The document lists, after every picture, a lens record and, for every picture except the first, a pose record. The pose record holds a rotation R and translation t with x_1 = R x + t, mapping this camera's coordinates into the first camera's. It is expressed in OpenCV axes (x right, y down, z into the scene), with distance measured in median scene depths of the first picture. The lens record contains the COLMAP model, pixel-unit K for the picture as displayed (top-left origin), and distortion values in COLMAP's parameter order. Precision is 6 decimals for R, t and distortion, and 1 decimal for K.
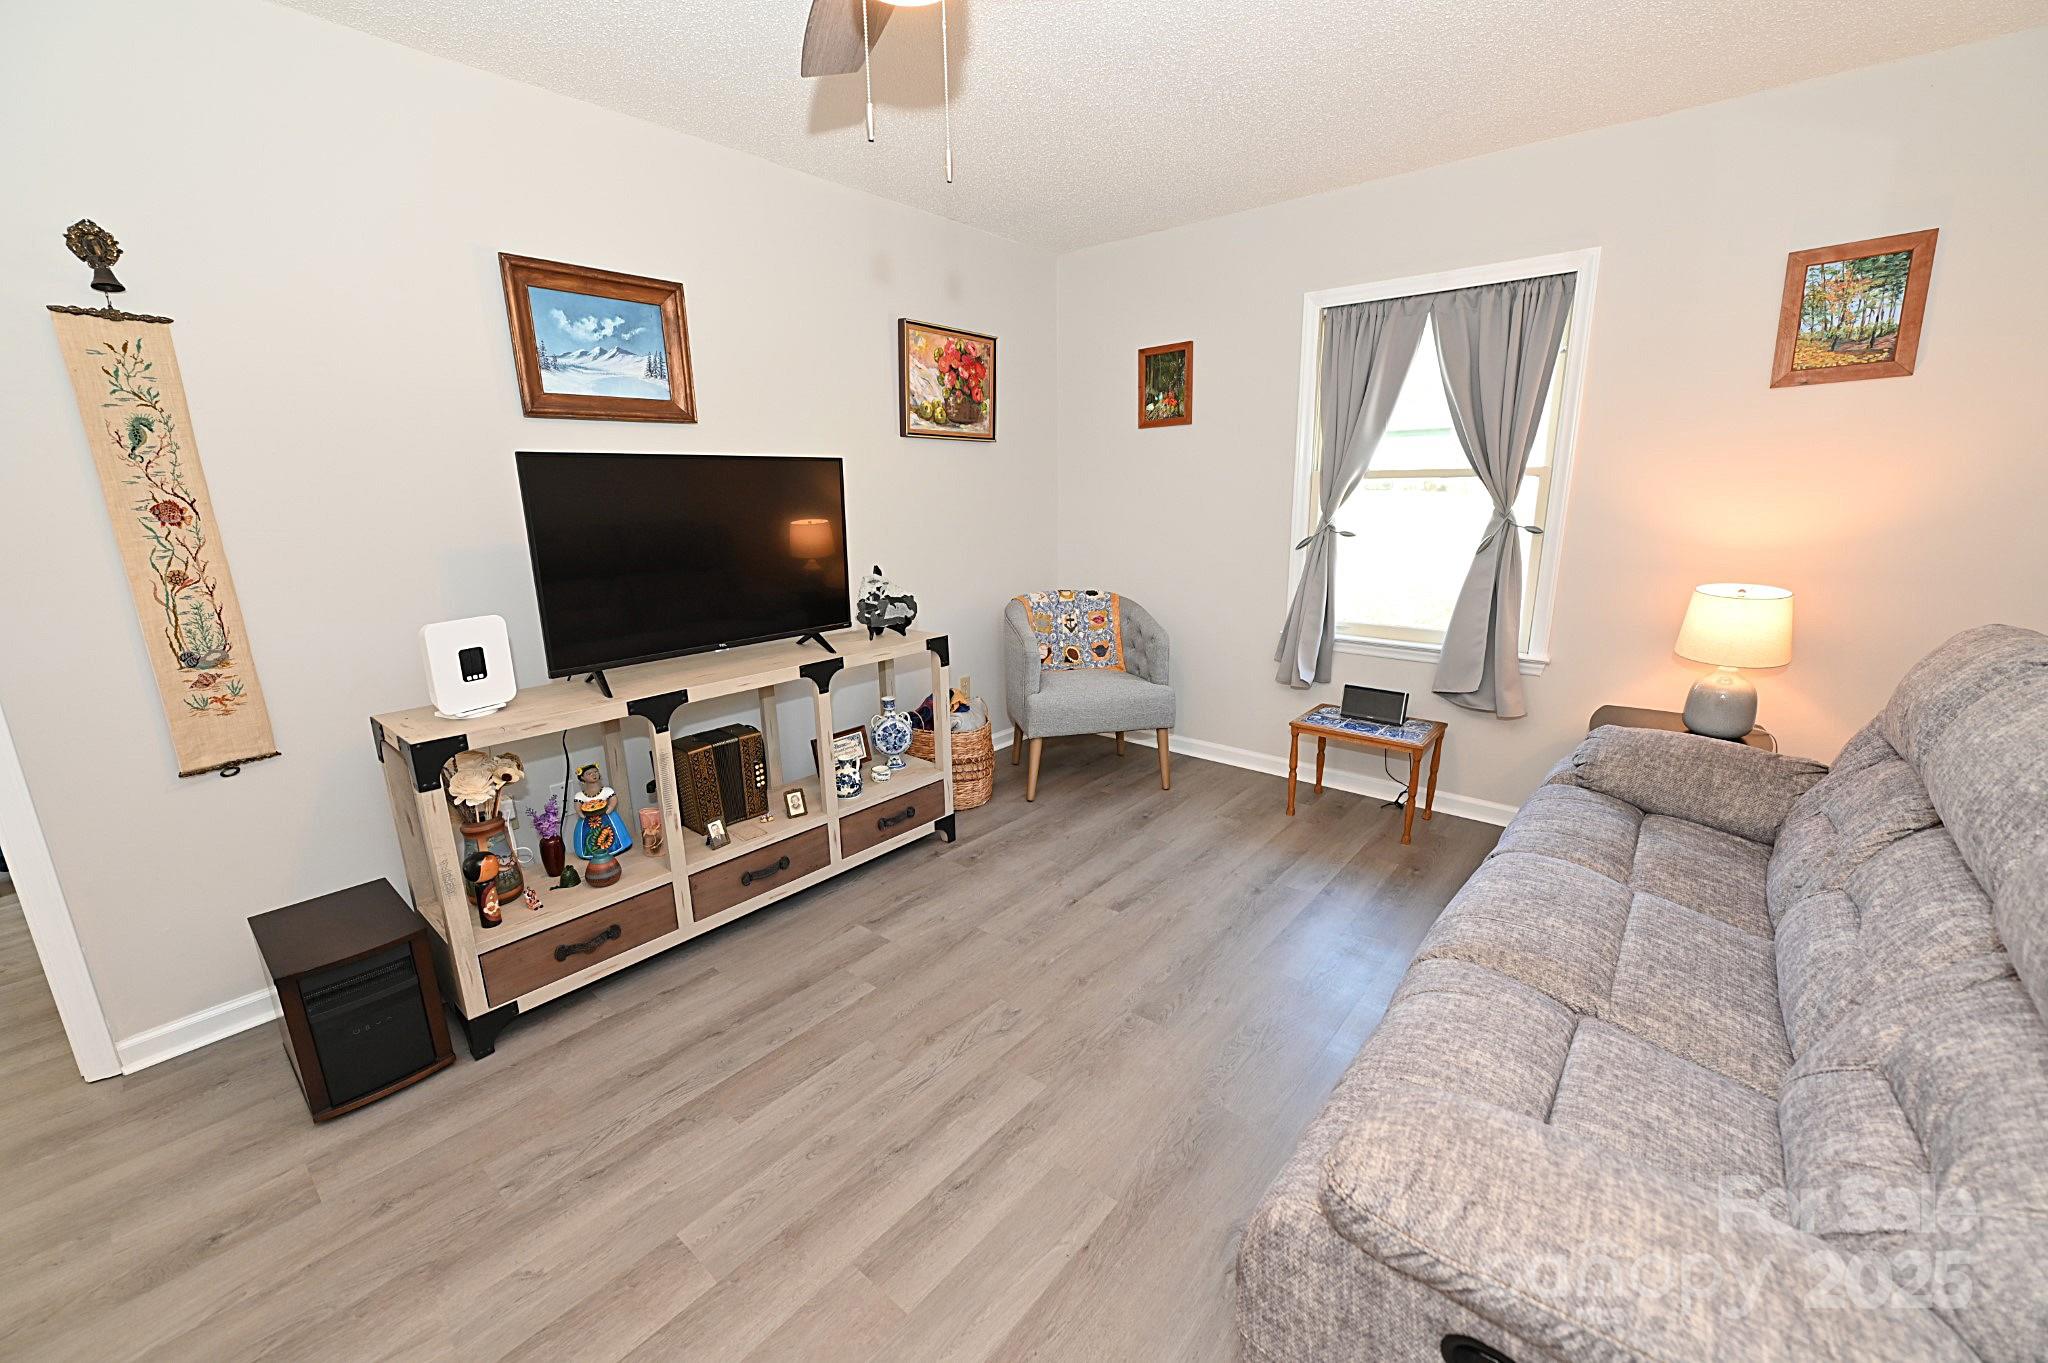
lens RADIAL K [[808.5, 0, 1029.4], [0, 808.5, 684.9], [0, 0, 1]] dist [-0.008208, -0.000666]
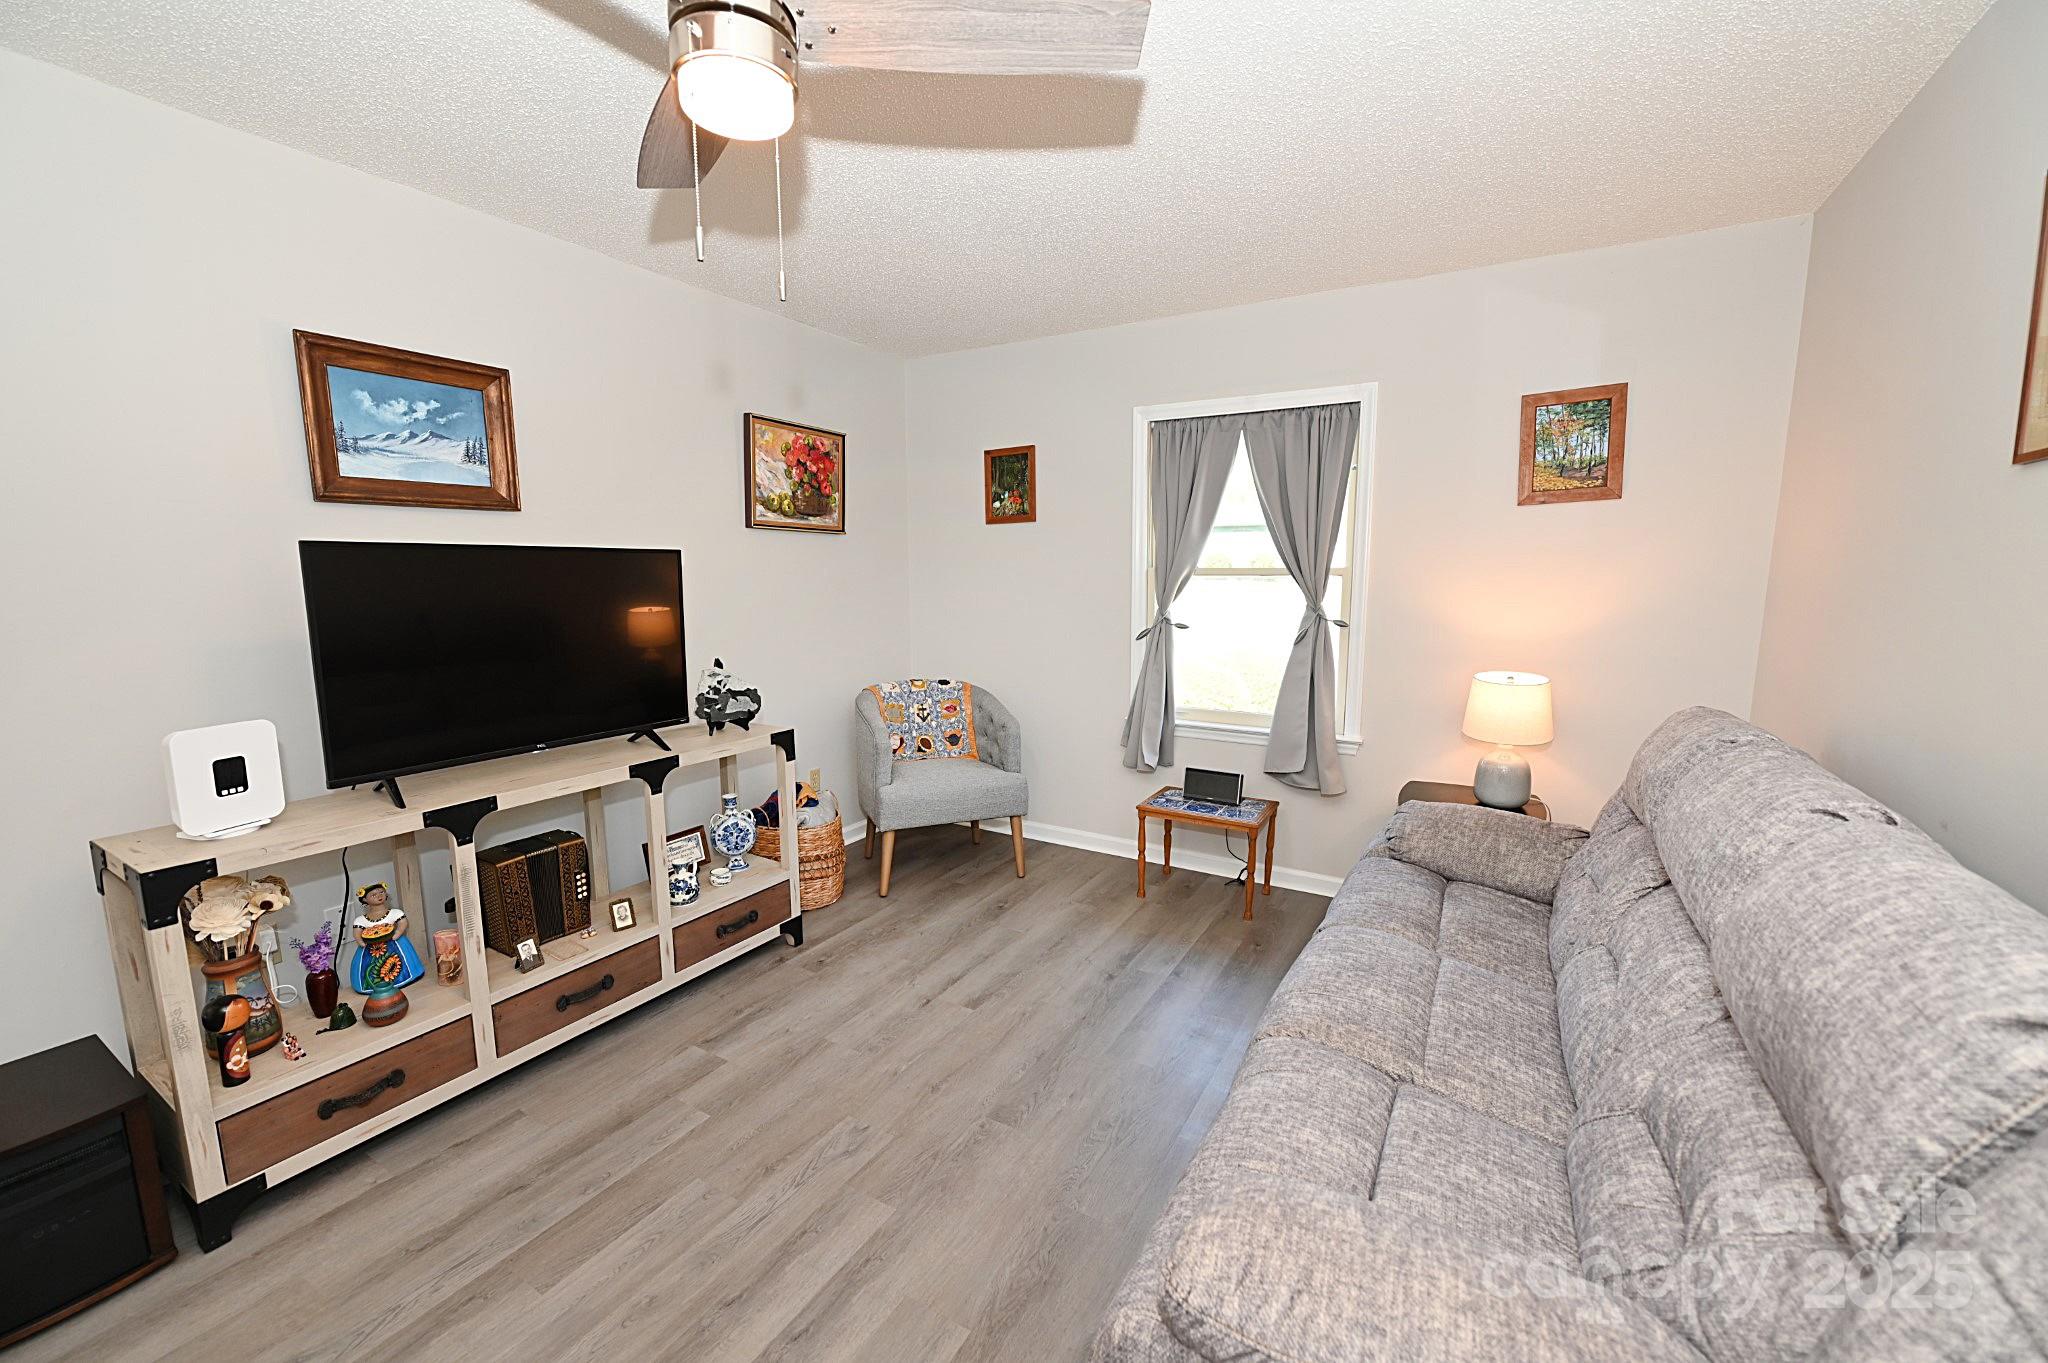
lens RADIAL K [[808.5, 0, 1026.2], [0, 808.5, 686.6], [0, 0, 1]] dist [-0.008208, -0.000666]
pose [[0.985720, -0.010622, 0.168055, 0.015948], [0.027436, 0.994803, -0.098048, -0.011629], [-0.166141, 0.101258, 0.980889, -0.009646]]
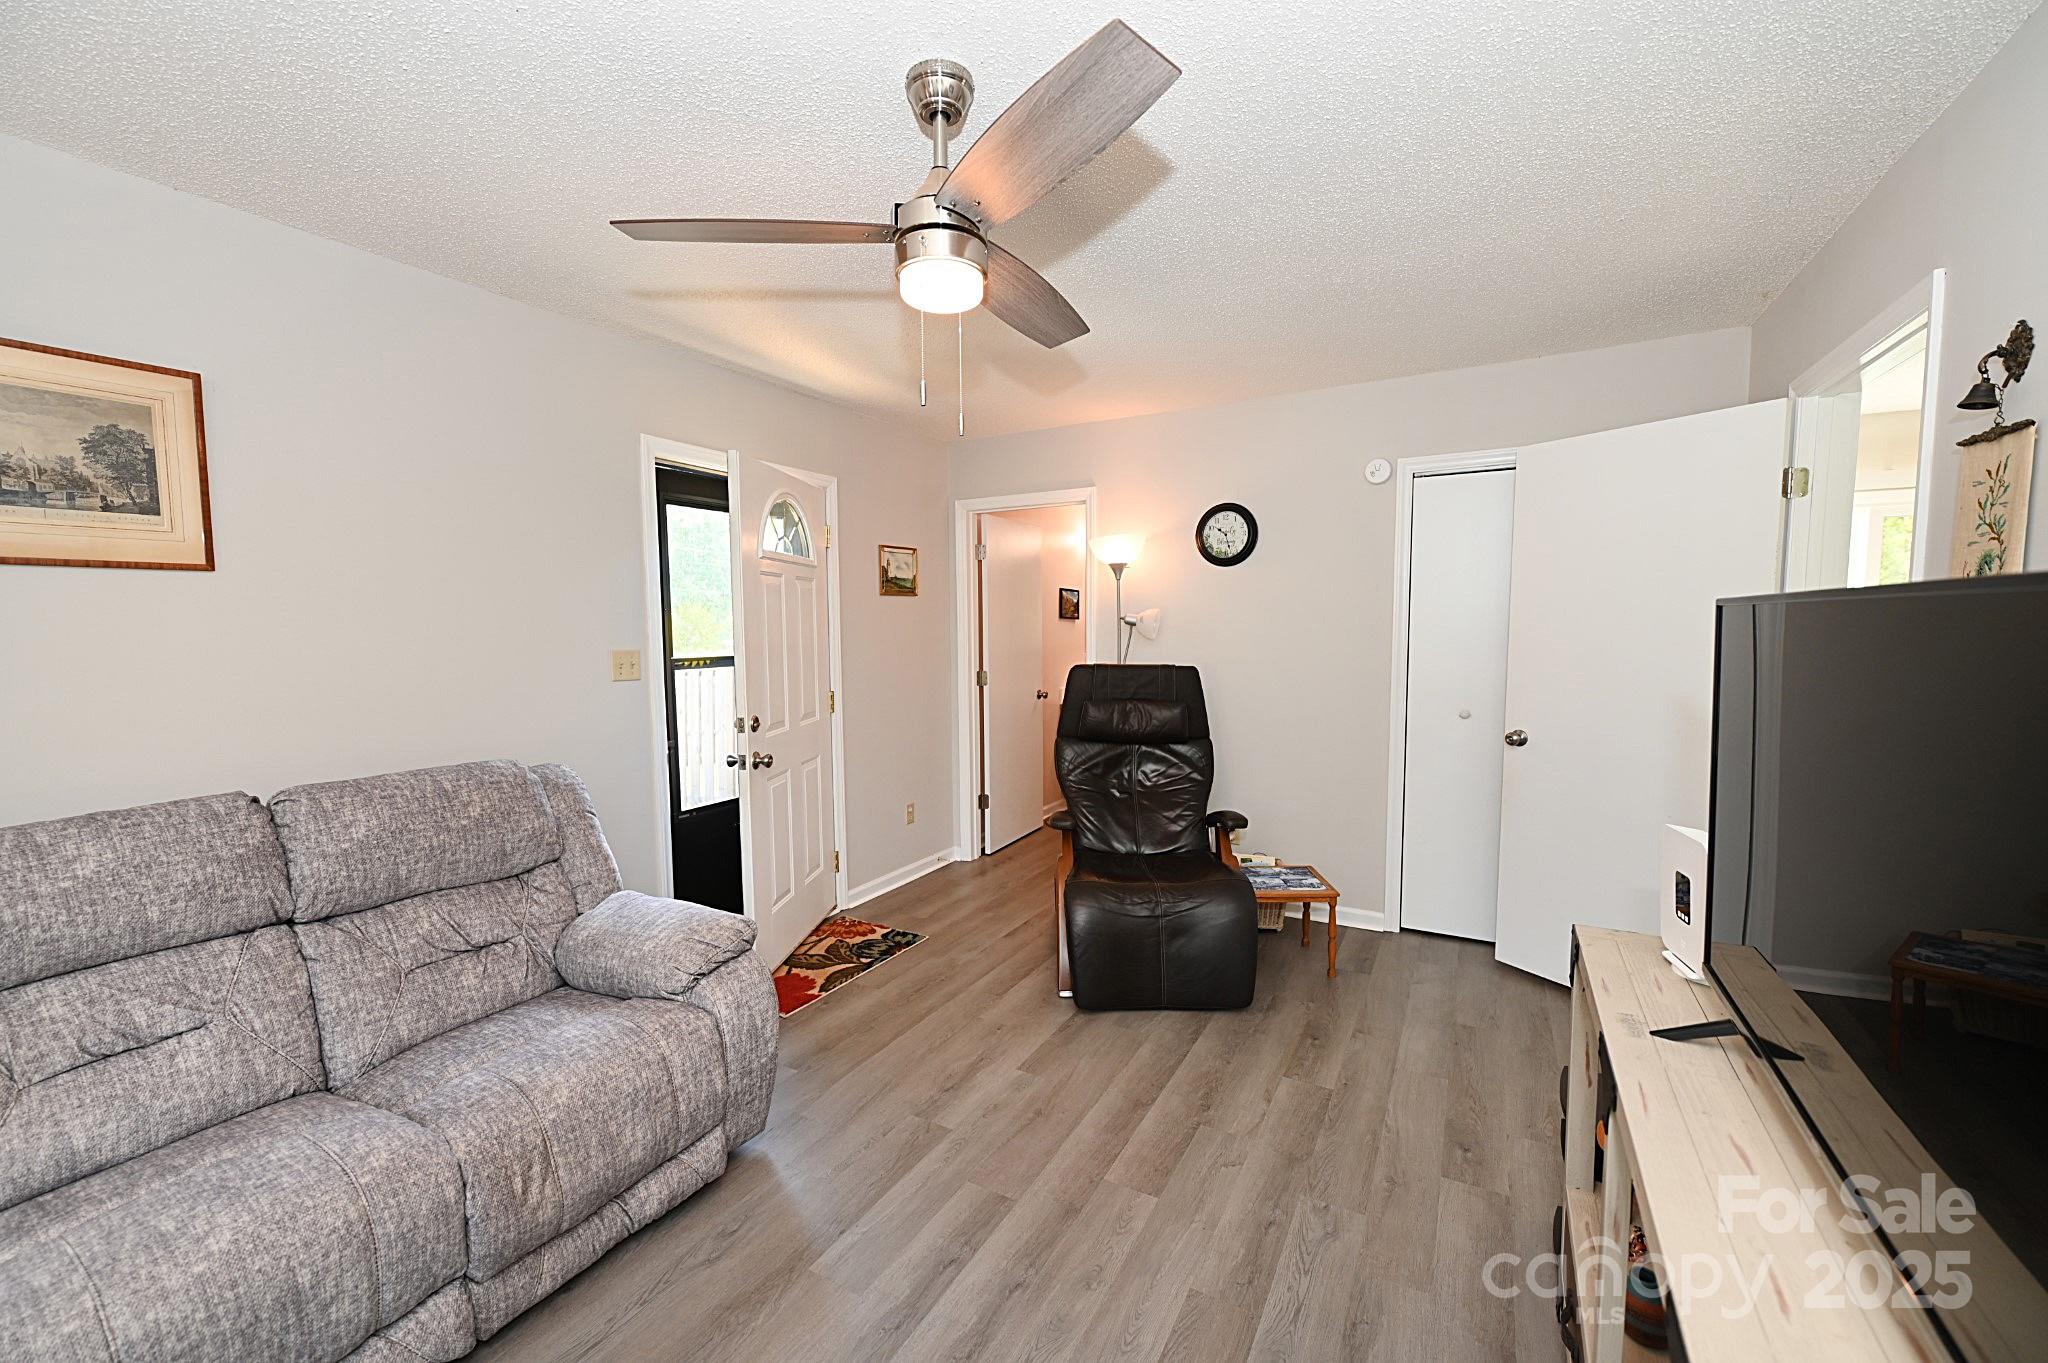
lens RADIAL K [[808.5, 0, 1029.2], [0, 808.5, 686.1], [0, 0, 1]] dist [-0.008208, -0.000666]
pose [[-0.982230, 0.035493, -0.184292, -0.012067], [-0.024444, 0.949396, 0.313130, -0.343962], [0.186080, 0.312070, -0.931658, 1.268061]]
